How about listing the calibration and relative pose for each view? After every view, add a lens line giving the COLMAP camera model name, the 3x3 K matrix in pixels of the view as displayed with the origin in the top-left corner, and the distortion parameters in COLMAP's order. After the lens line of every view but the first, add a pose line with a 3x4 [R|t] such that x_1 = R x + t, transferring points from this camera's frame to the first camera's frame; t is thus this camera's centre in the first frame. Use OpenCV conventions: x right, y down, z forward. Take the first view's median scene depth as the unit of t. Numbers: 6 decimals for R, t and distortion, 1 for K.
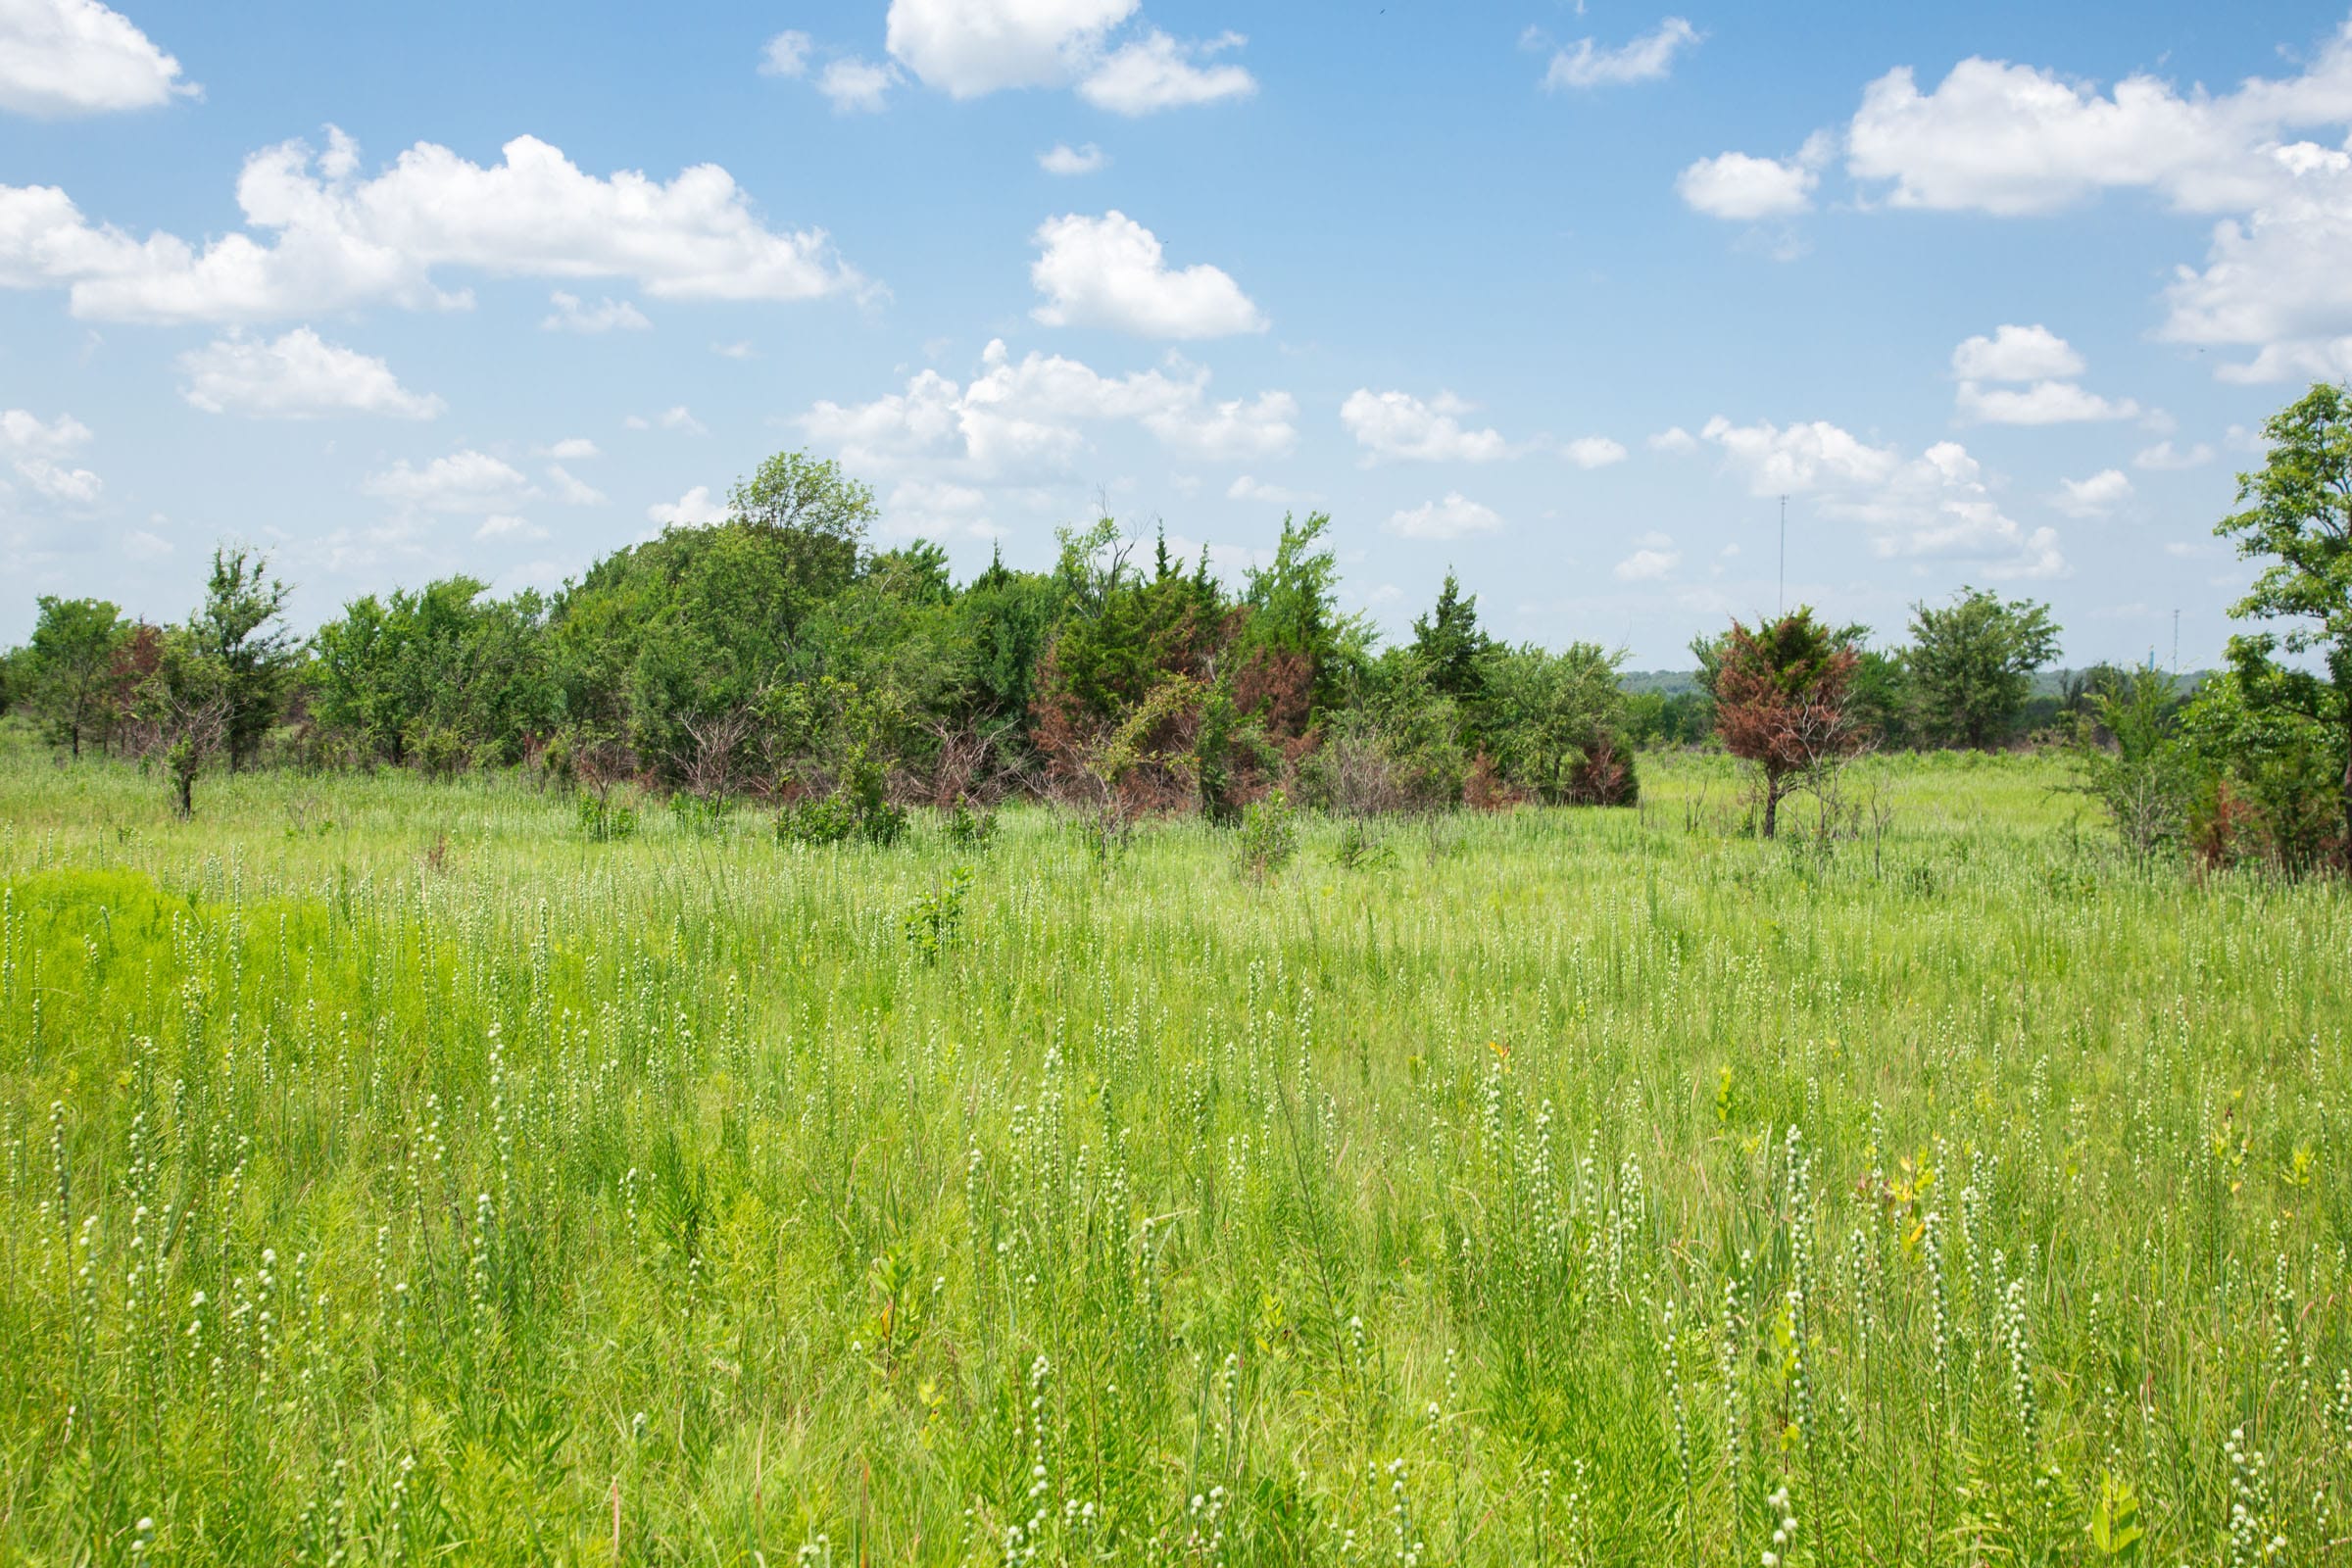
lens RADIAL K [[2516.2, 0, 1174.8], [0, 2516.2, 810.0], [0, 0, 1]] dist [-0.071185, 0.209488]
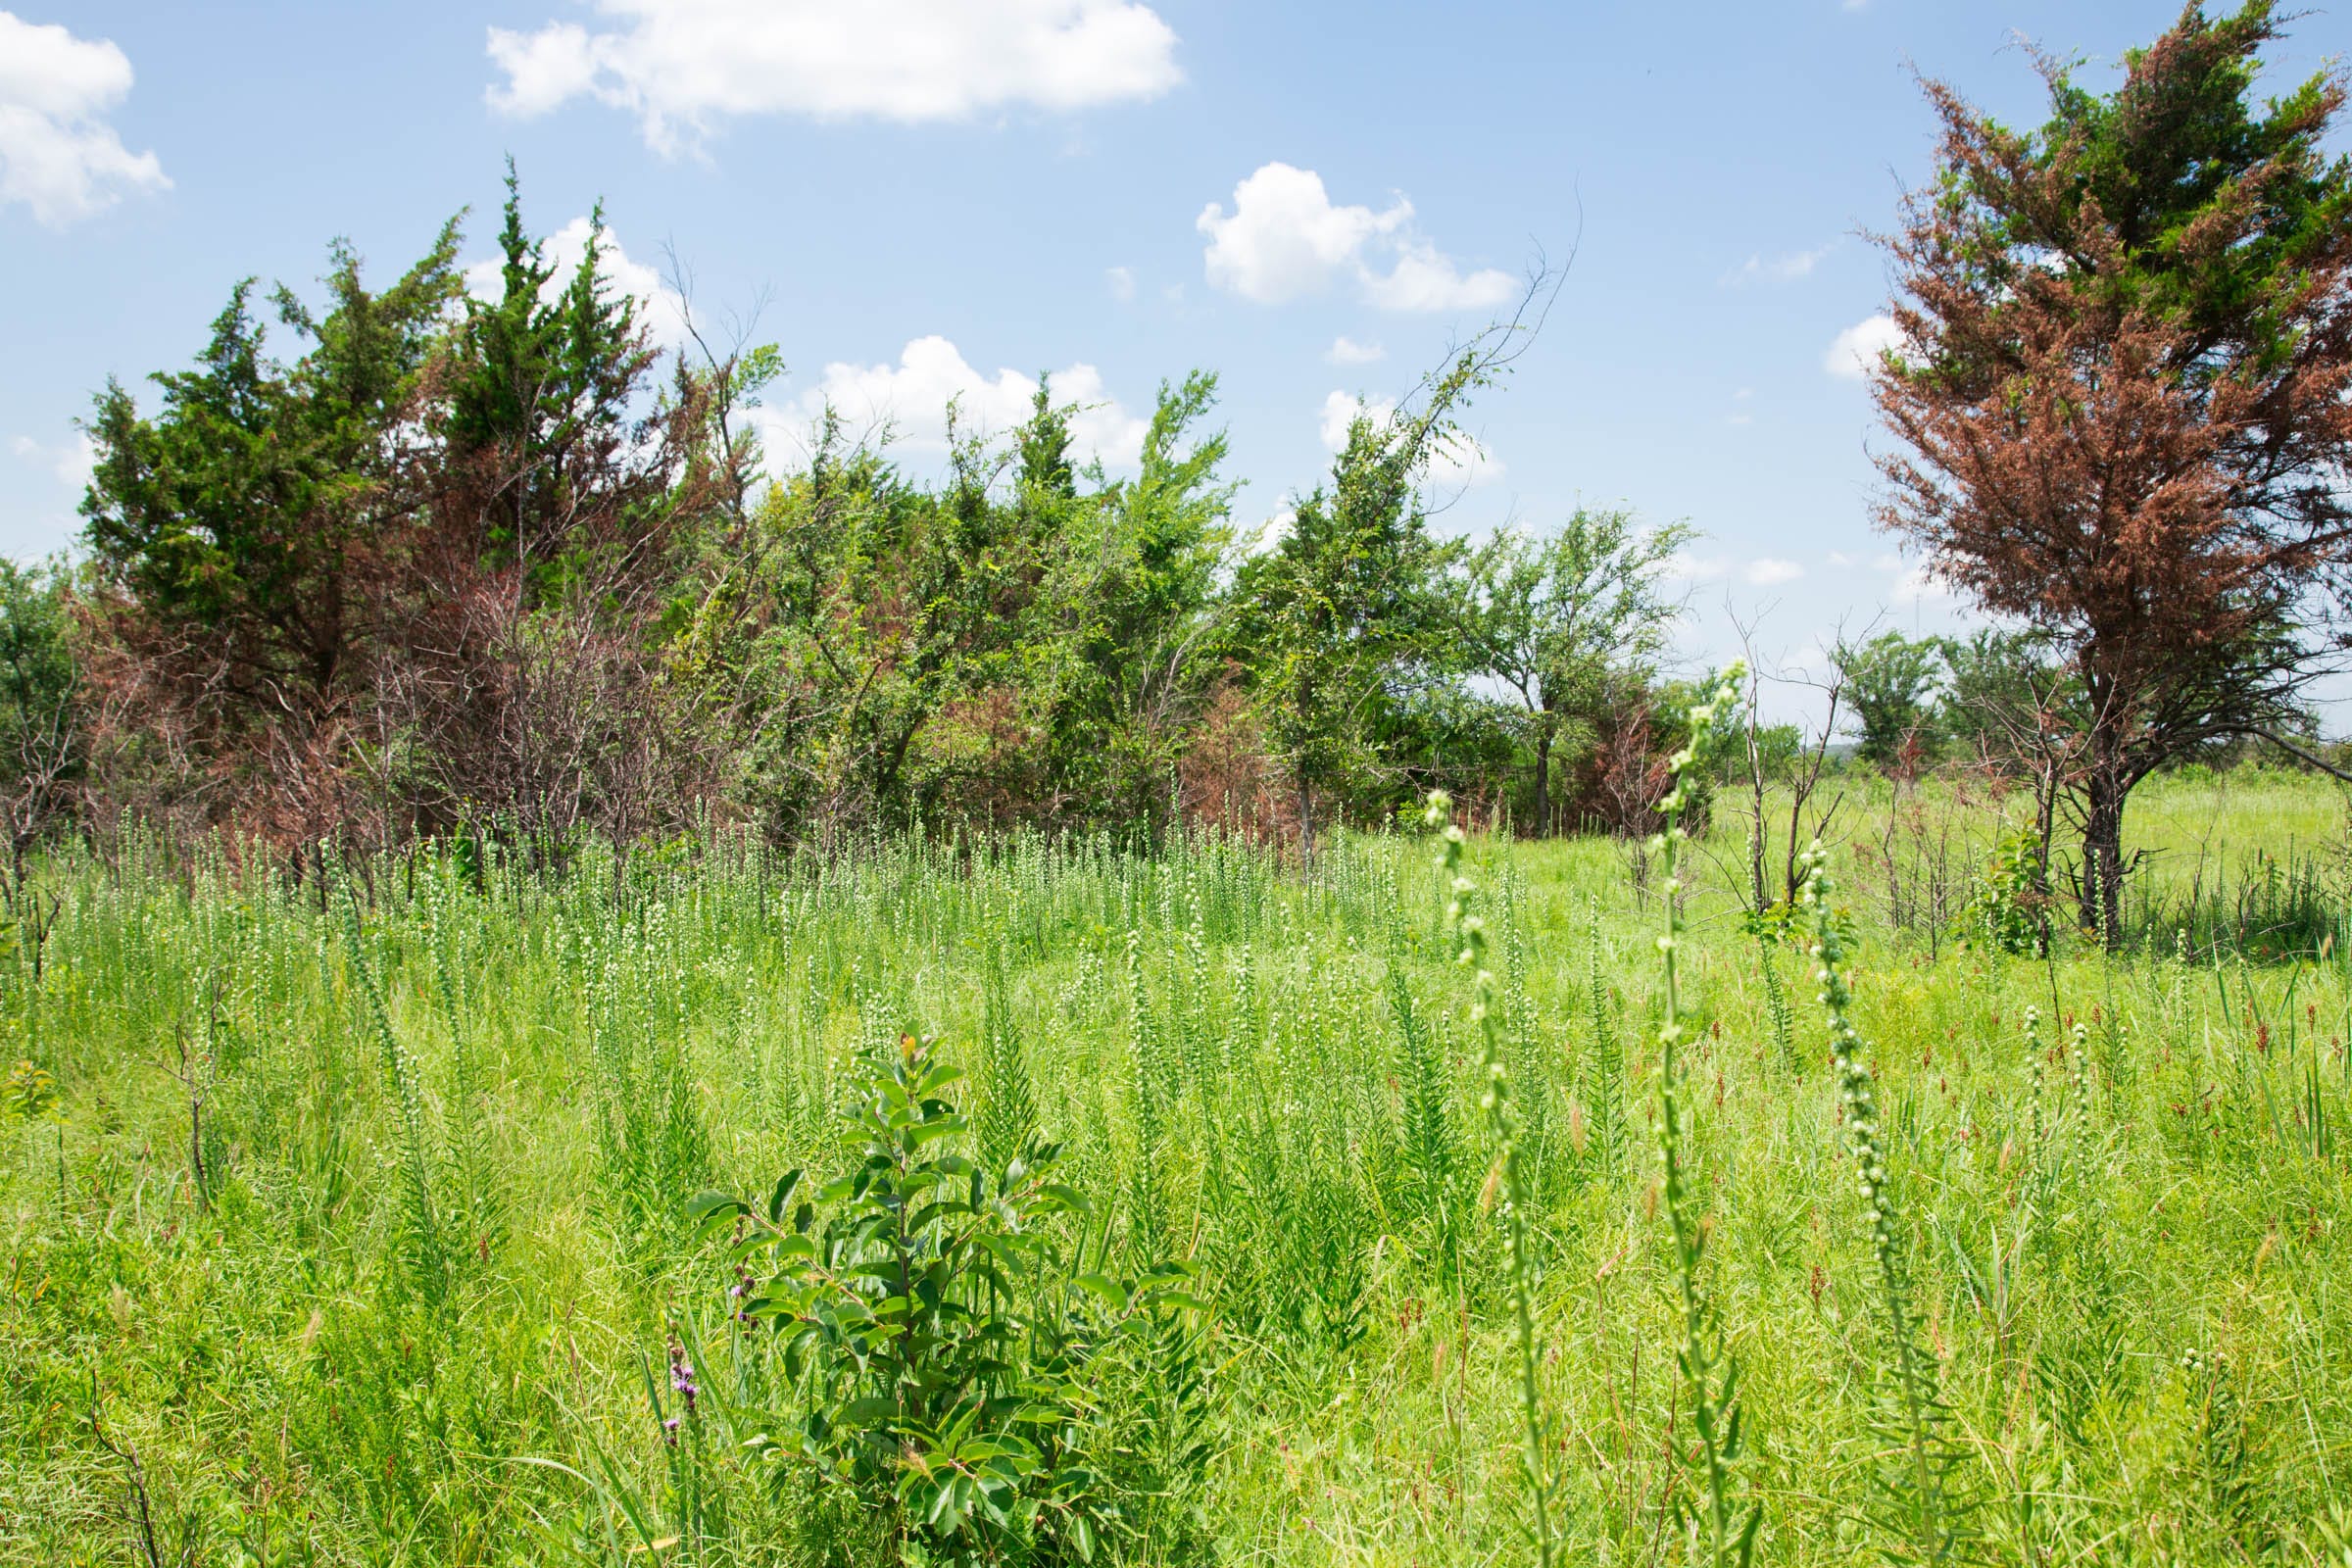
lens RADIAL K [[2516.2, 0, 1174.8], [0, 2516.2, 810.0], [0, 0, 1]] dist [-0.071185, 0.209488]
pose [[0.998343, -0.012071, -0.056263, 0.081157], [0.010795, 0.999679, -0.022923, 0.001828], [0.056521, 0.022278, 0.998153, 0.381242]]
